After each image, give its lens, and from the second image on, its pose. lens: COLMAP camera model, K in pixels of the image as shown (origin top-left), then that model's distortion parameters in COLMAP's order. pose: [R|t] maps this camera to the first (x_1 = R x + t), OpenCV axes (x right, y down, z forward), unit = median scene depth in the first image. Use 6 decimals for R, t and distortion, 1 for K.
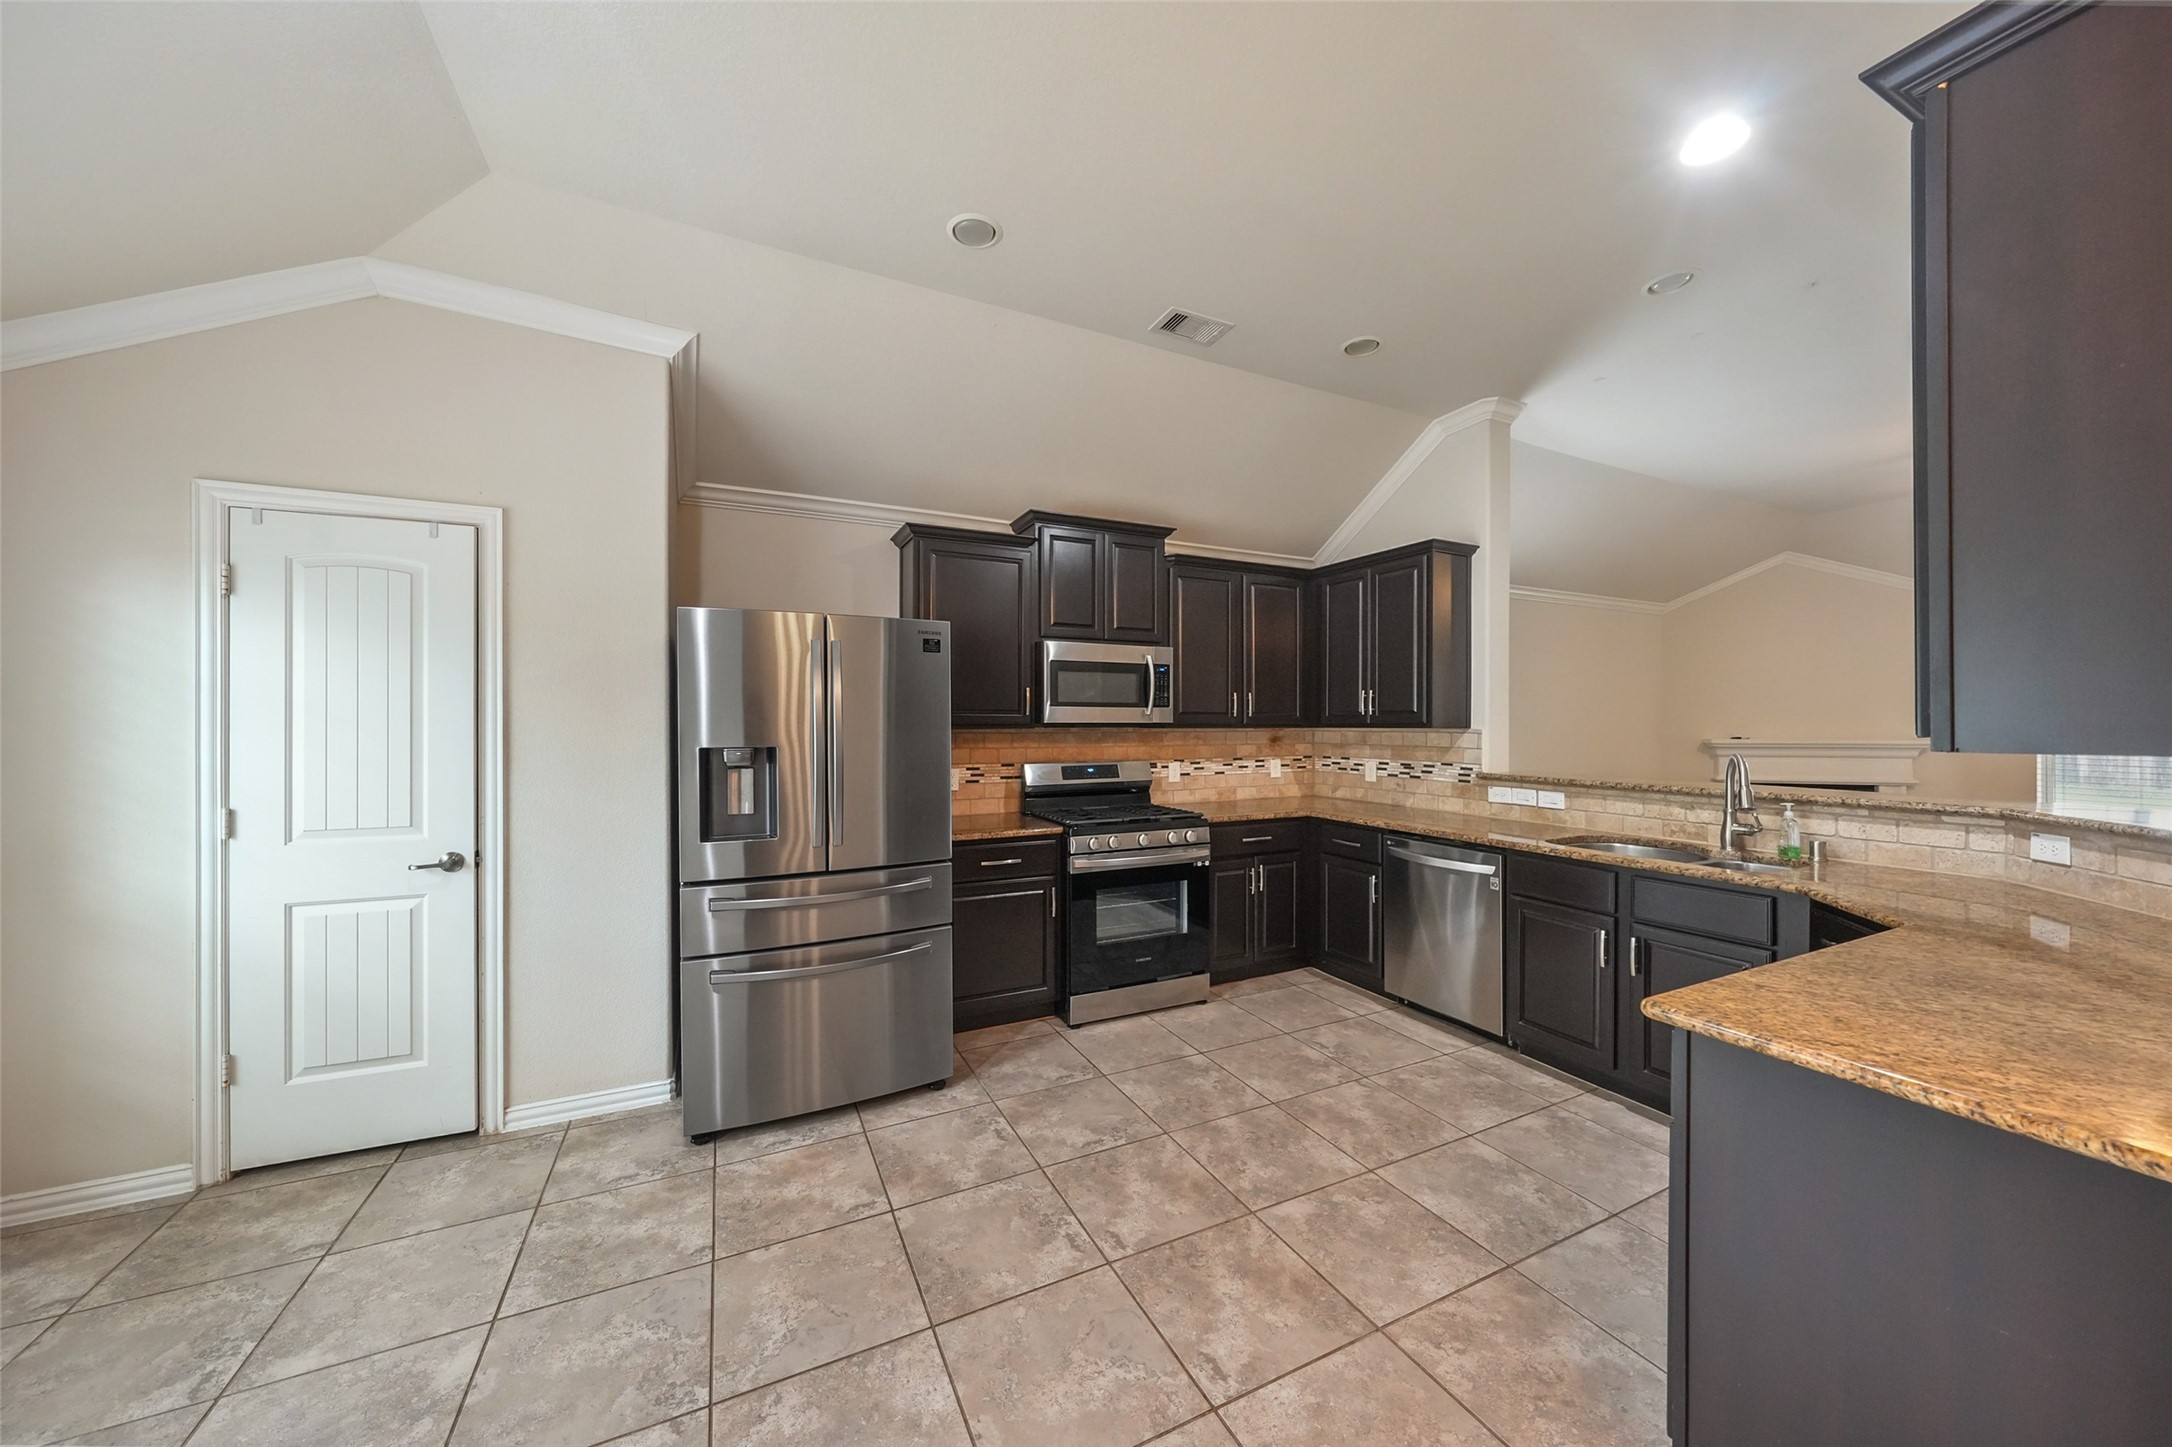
lens RADIAL K [[753.4, 0, 1079.1], [0, 753.4, 717.3], [0, 0, 1]] dist [-0.001168, -0.000176]
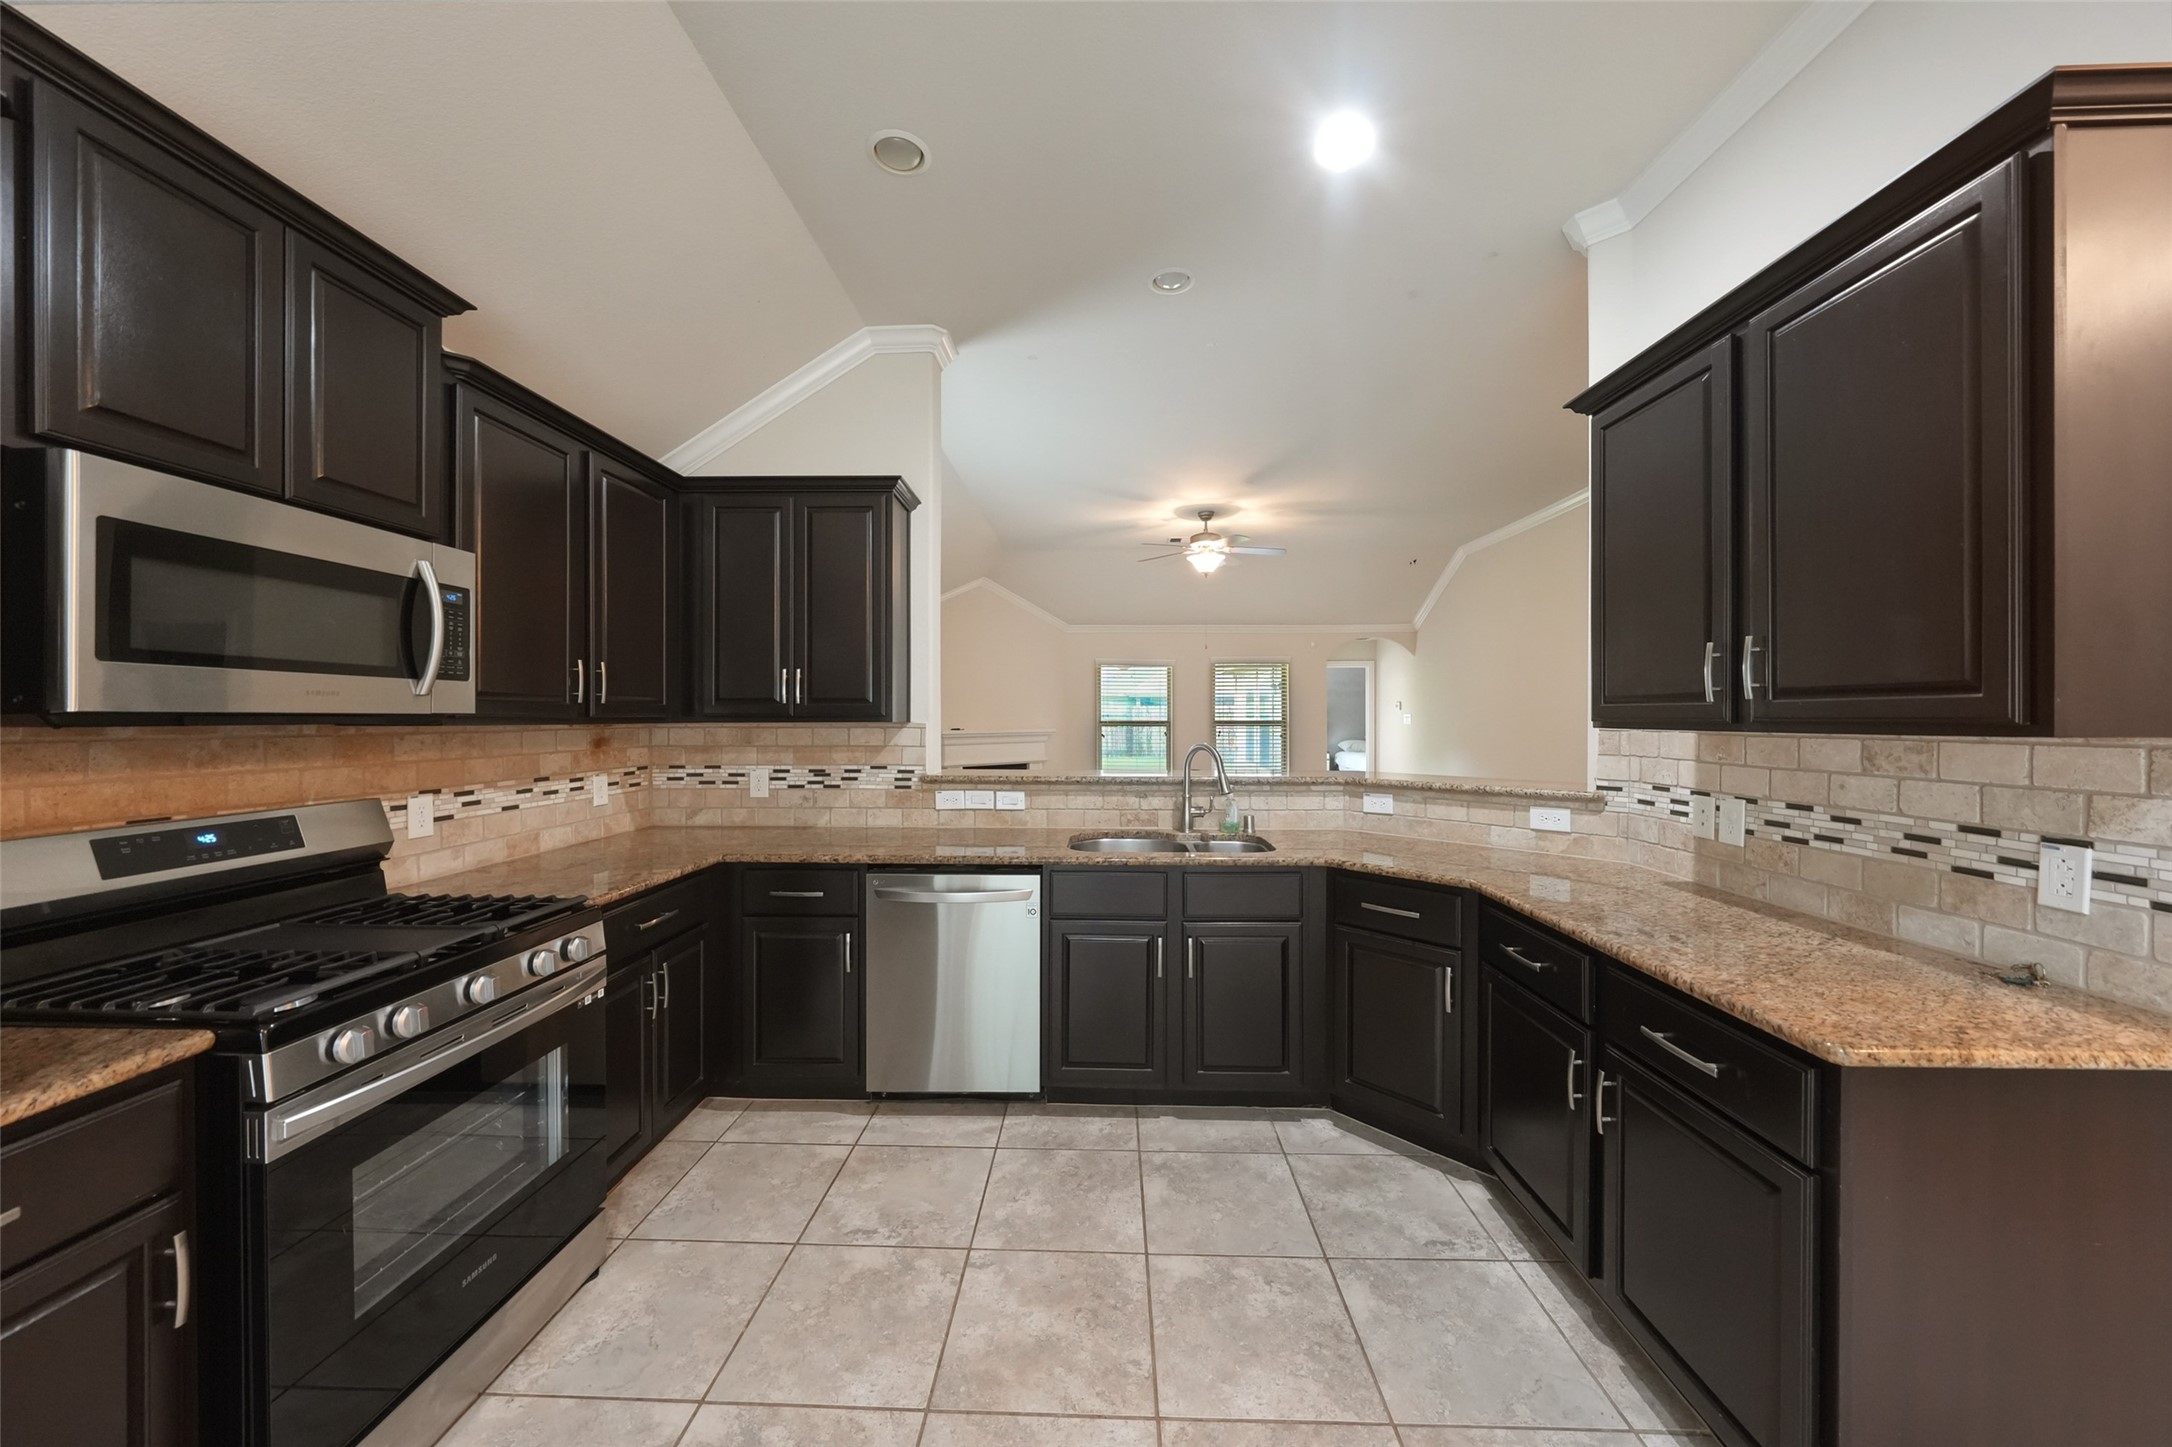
lens RADIAL K [[753.4, 0, 1079.1], [0, 753.4, 717.3], [0, 0, 1]] dist [-0.001168, -0.000176]
pose [[0.461753, -0.000672, 0.887008, -0.124320], [-0.005505, 0.999978, 0.003624, 0.005722], [-0.886991, -0.006556, 0.461739, 0.468557]]
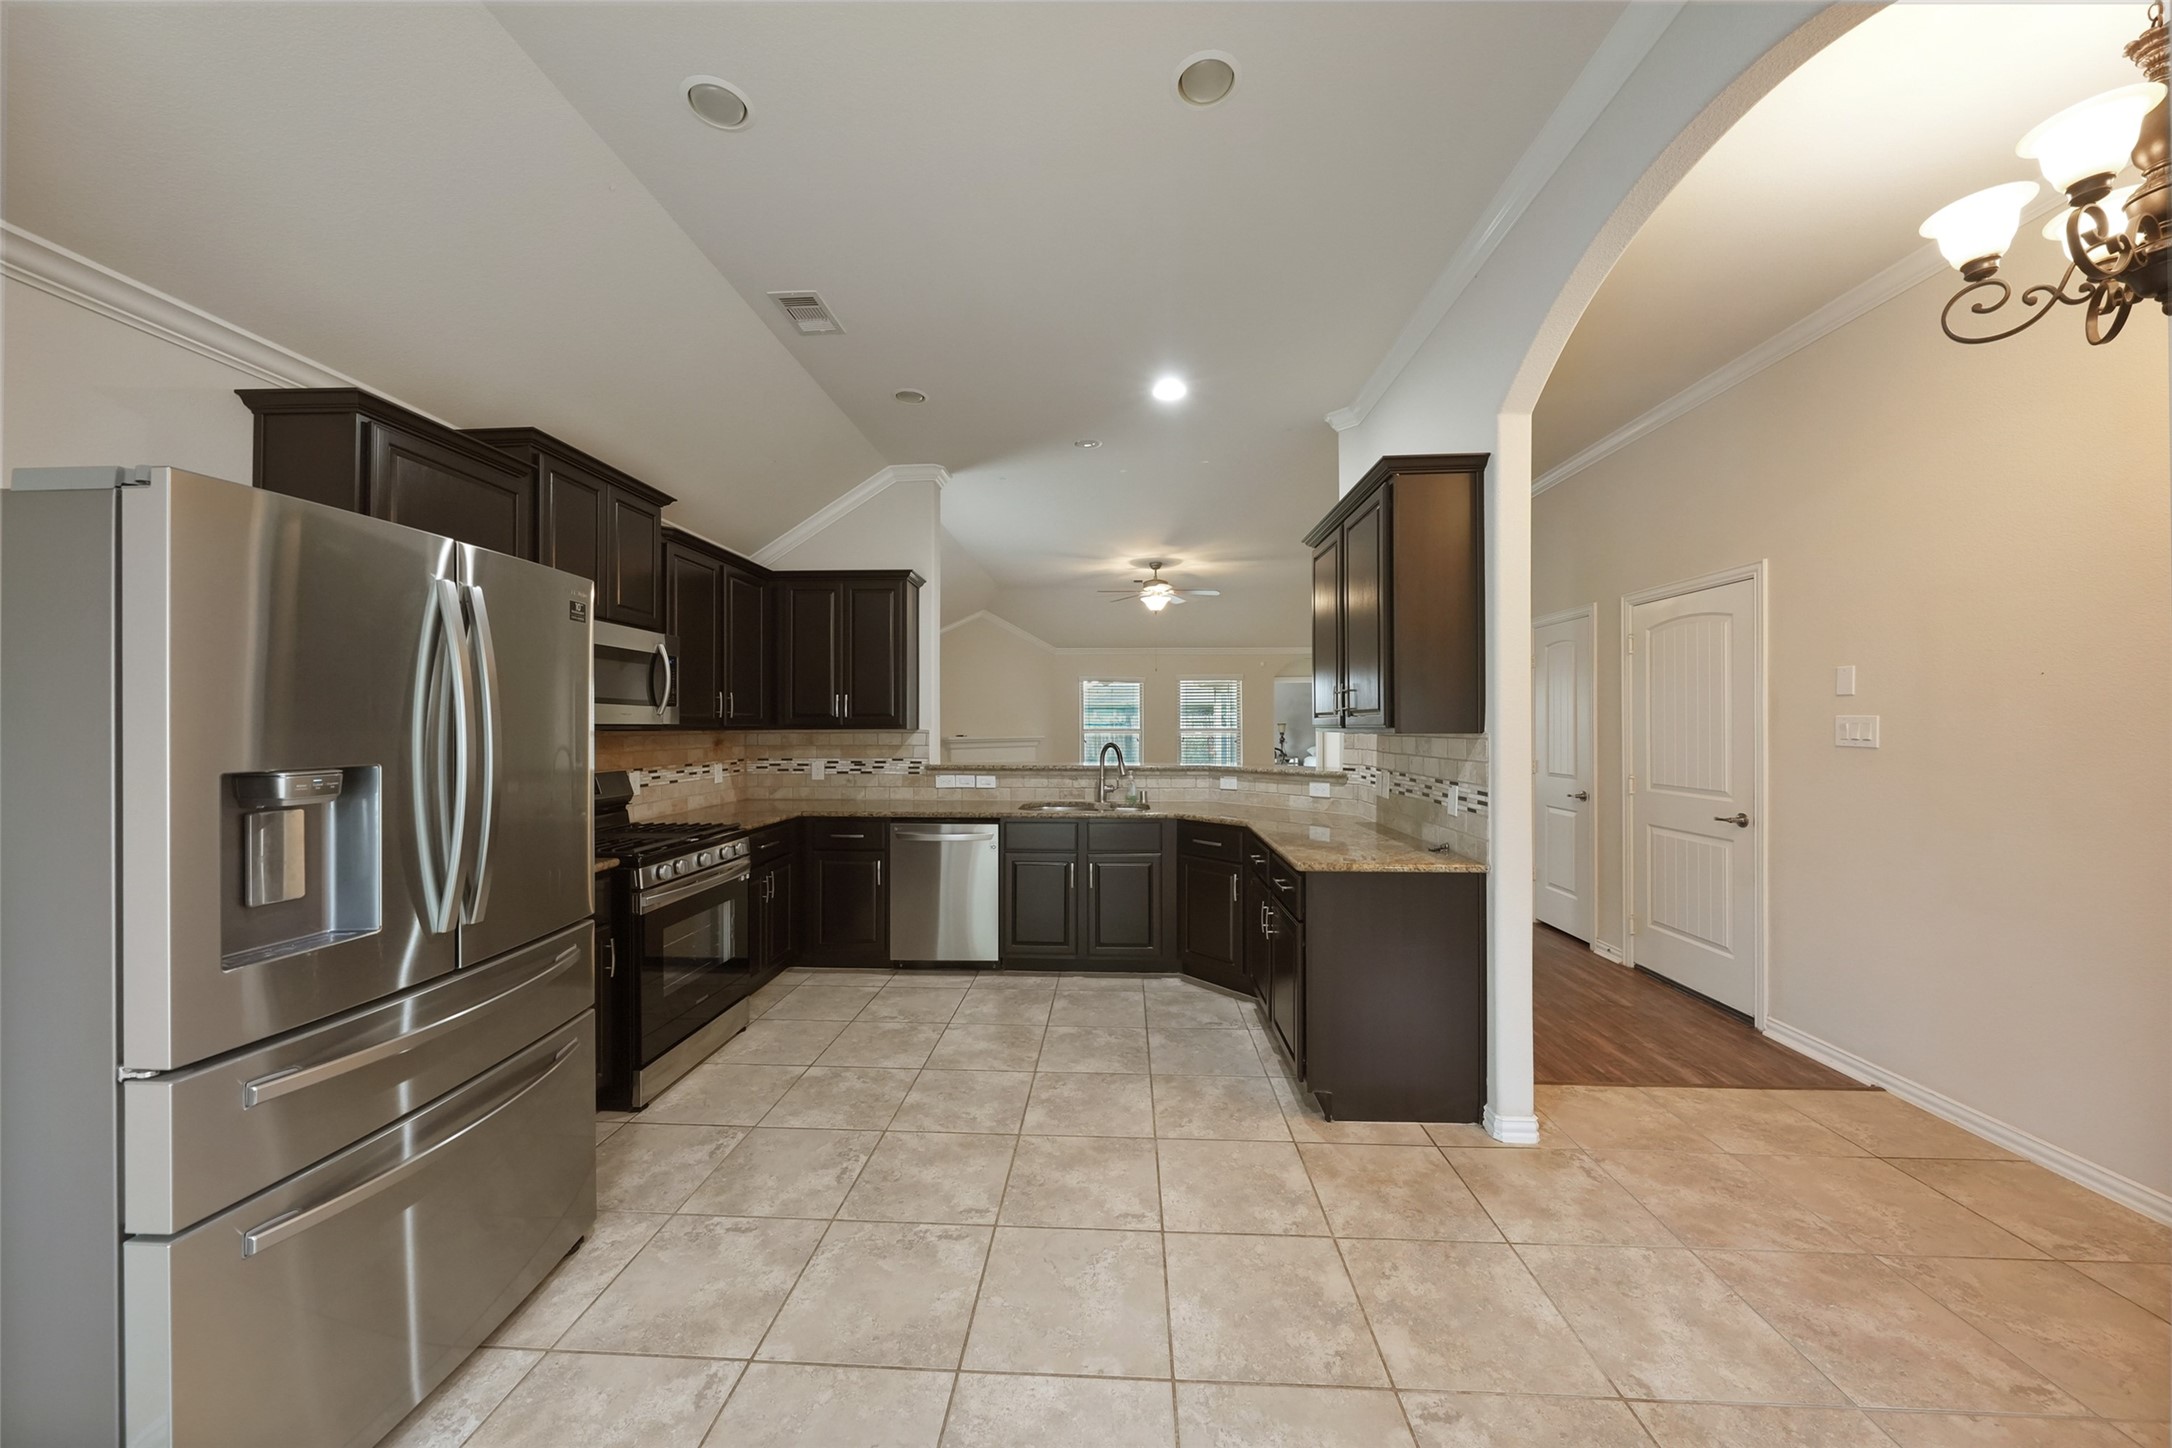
lens RADIAL K [[753.4, 0, 1079.1], [0, 753.4, 717.8], [0, 0, 1]] dist [-0.001168, -0.000176]
pose [[0.480707, 0.008076, 0.876844, -0.430745], [-0.003952, 0.999967, -0.007044, 0.004173], [-0.876872, -0.000079, 0.480724, 0.192823]]
